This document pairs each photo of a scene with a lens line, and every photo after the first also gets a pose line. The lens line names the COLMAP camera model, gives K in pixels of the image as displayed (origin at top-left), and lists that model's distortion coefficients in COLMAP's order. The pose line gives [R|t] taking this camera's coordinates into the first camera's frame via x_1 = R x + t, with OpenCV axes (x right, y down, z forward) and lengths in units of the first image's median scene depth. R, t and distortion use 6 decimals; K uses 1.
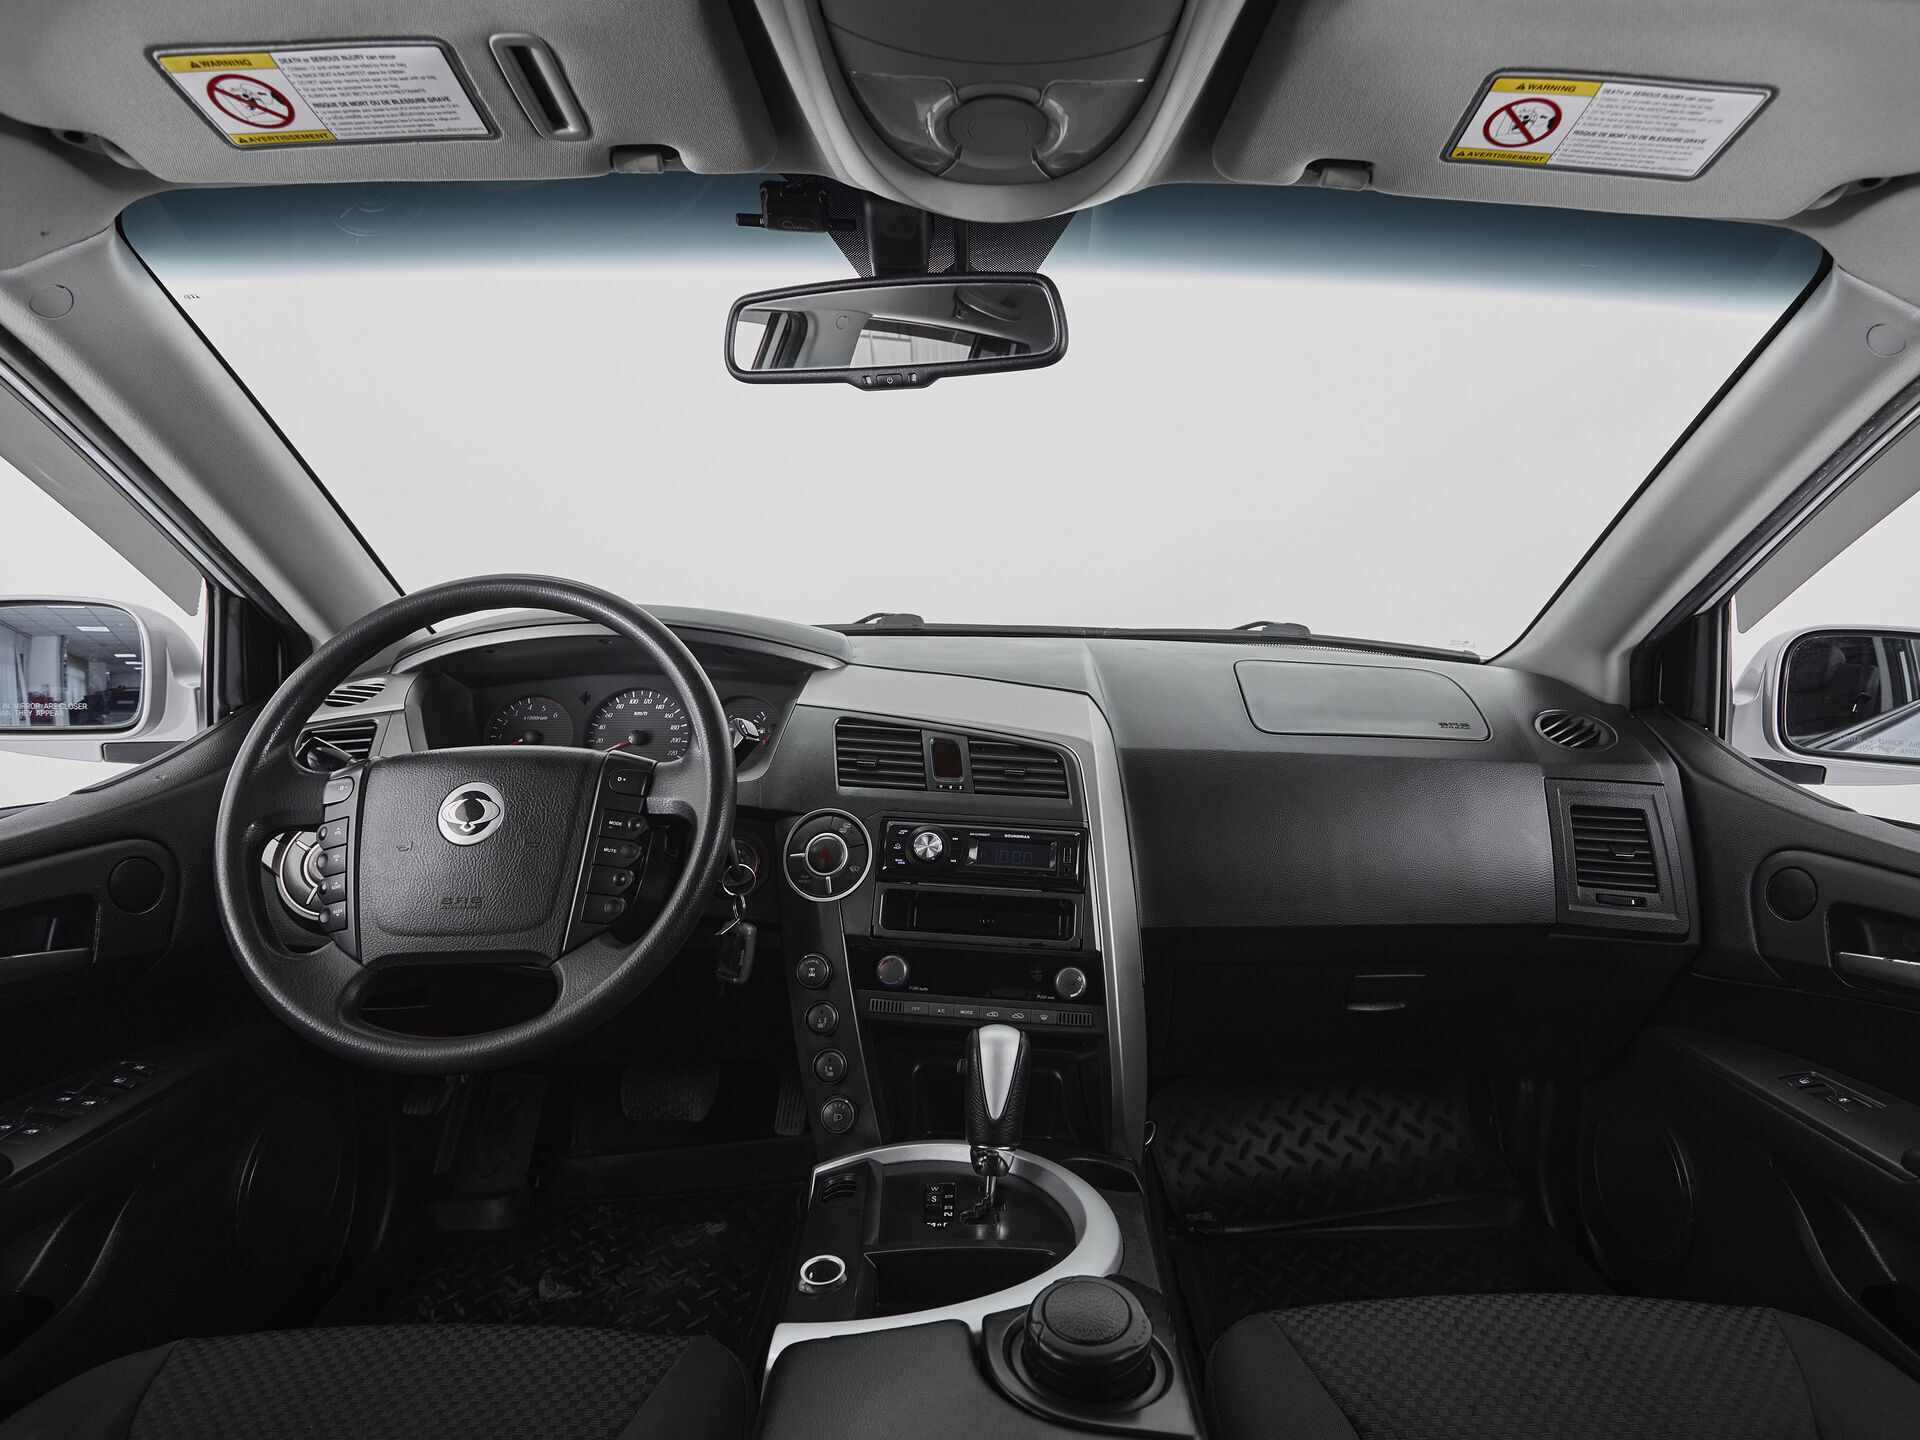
lens RADIAL K [[1049.6, 0, 1004.6], [0, 1049.6, 708.5], [0, 0, 1]] dist [-0.003169, -0.001411]
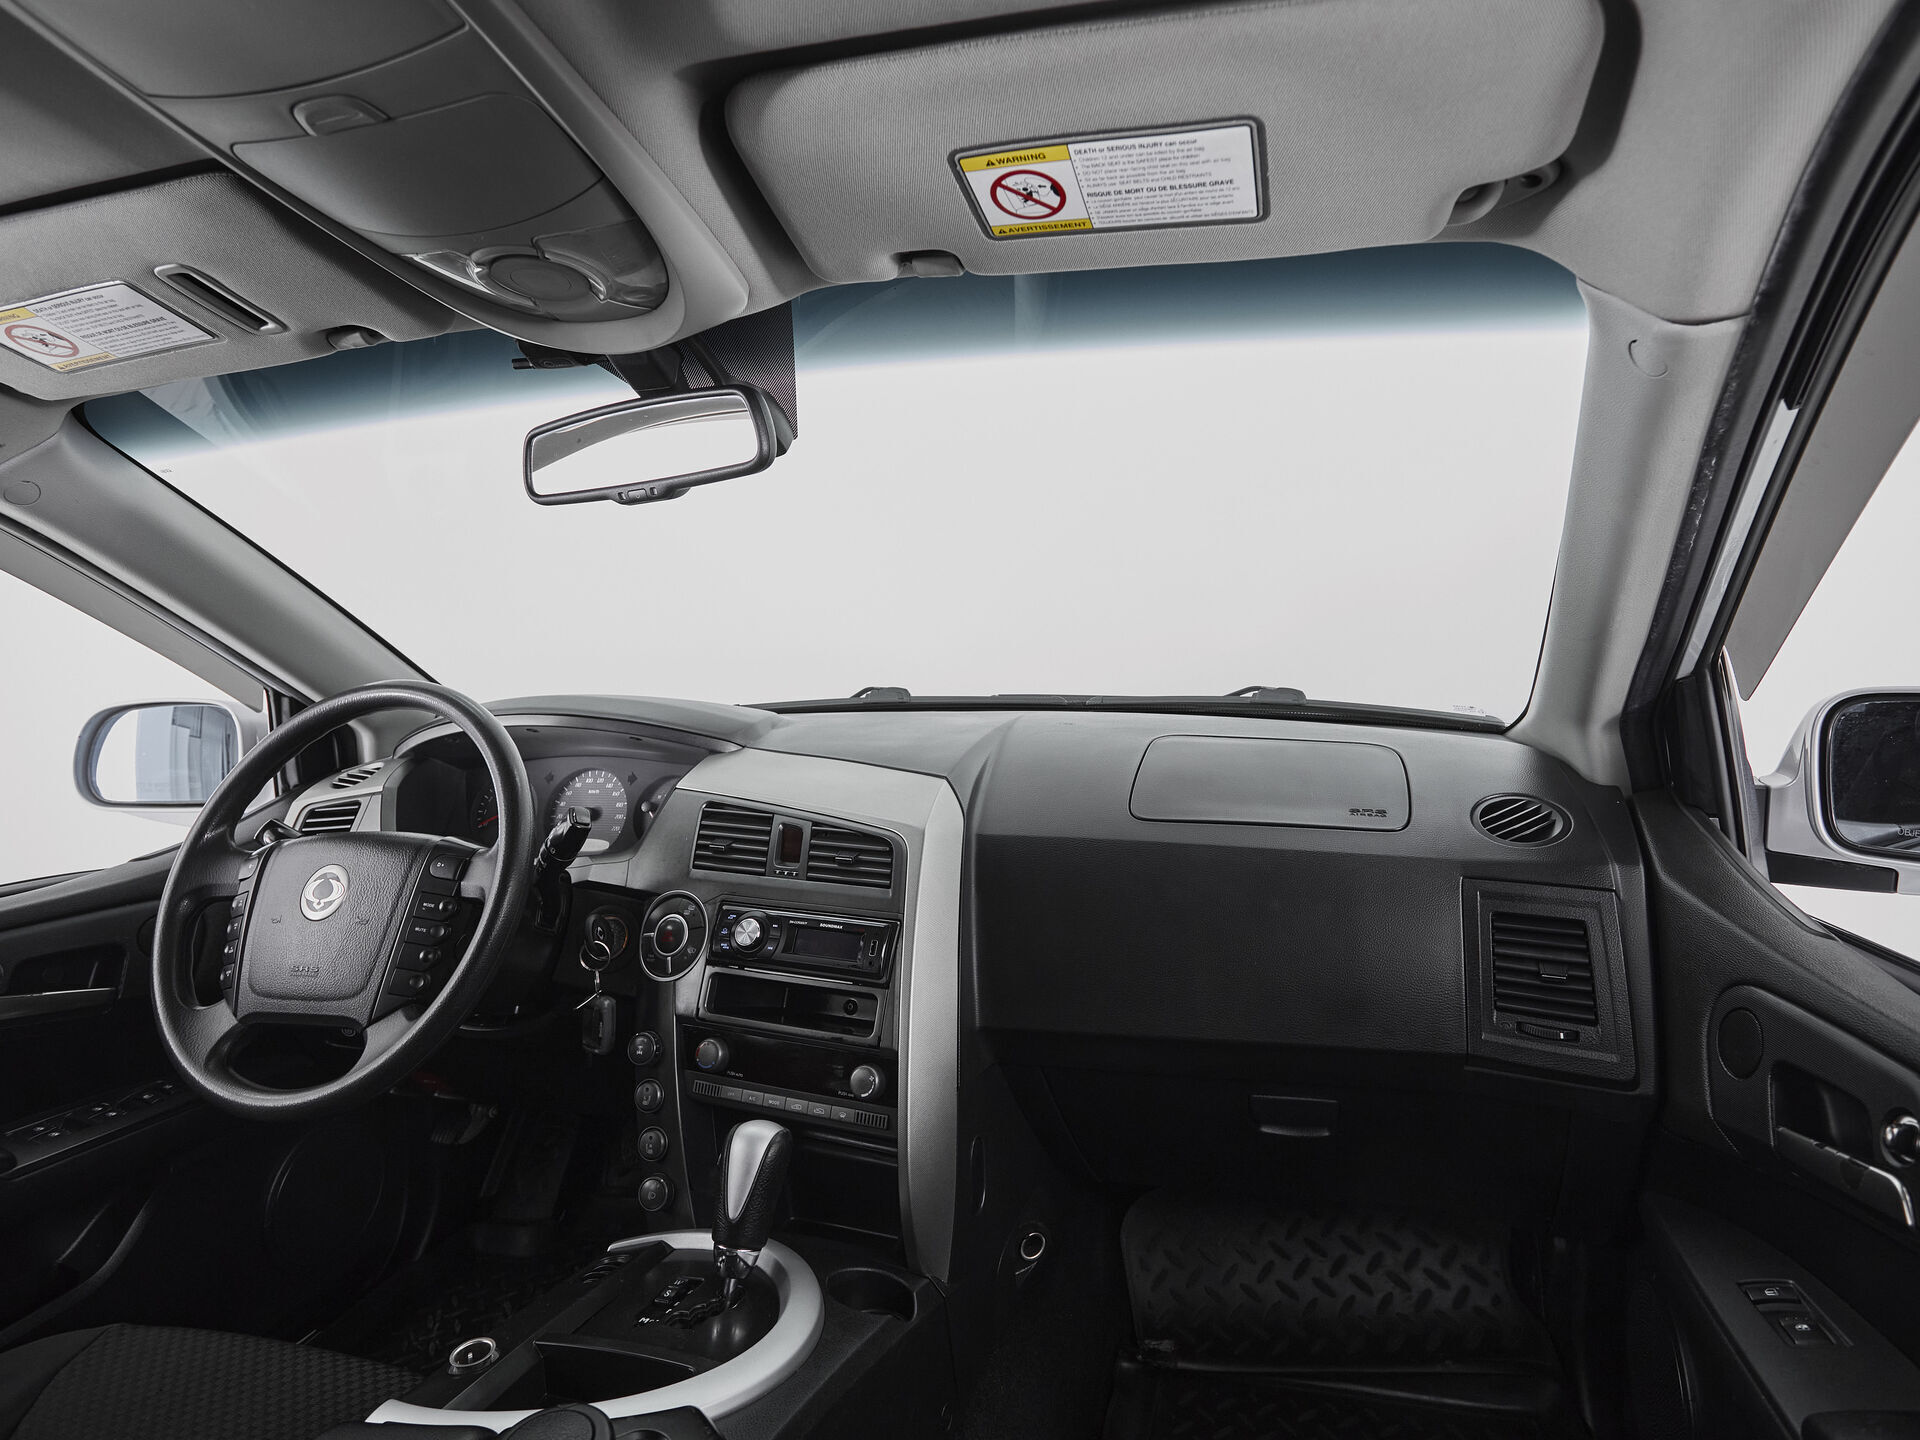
lens RADIAL K [[1055.6, 0, 984.3], [0, 1055.6, 694.3], [0, 0, 1]] dist [-0.004654, -0.000265]
pose [[0.956875, -0.021397, -0.289710, 0.443451], [0.006007, 0.998528, -0.053906, -0.042594], [0.290437, 0.049841, 0.955595, 0.074798]]
